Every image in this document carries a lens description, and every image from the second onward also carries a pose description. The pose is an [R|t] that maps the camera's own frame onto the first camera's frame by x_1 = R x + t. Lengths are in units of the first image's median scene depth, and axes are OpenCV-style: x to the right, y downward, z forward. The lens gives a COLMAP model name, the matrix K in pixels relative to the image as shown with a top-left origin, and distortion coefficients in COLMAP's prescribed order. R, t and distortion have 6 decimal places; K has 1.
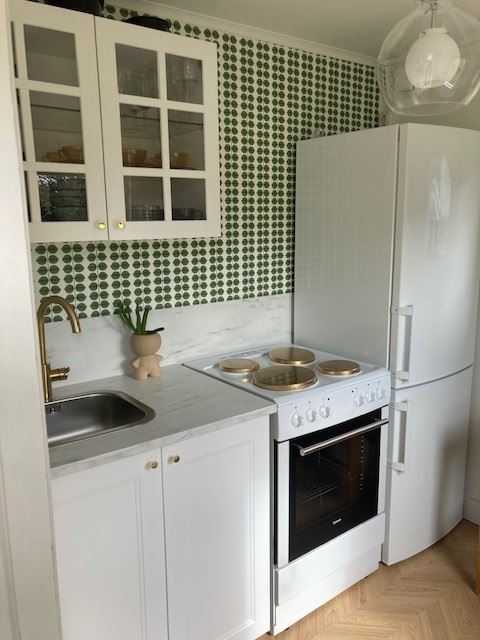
lens RADIAL K [[522.5, 0, 240.0], [0, 522.5, 320.0], [0, 0, 1]] dist [0.013294, 0.008972]
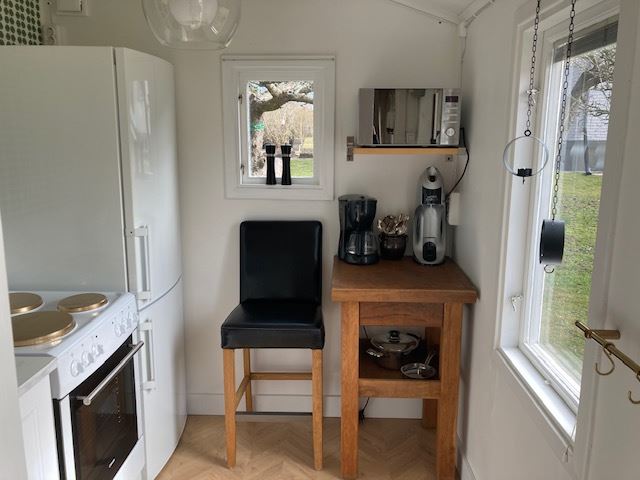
lens RADIAL K [[519.7, 0, 321.0], [0, 519.7, 234.9], [0, 0, 1]] dist [0.056890, -0.111019]
pose [[0.647582, -0.131402, 0.750581, -0.213777], [0.131266, 0.989531, 0.059982, -0.027760], [-0.750605, 0.059682, 0.658051, 0.066207]]
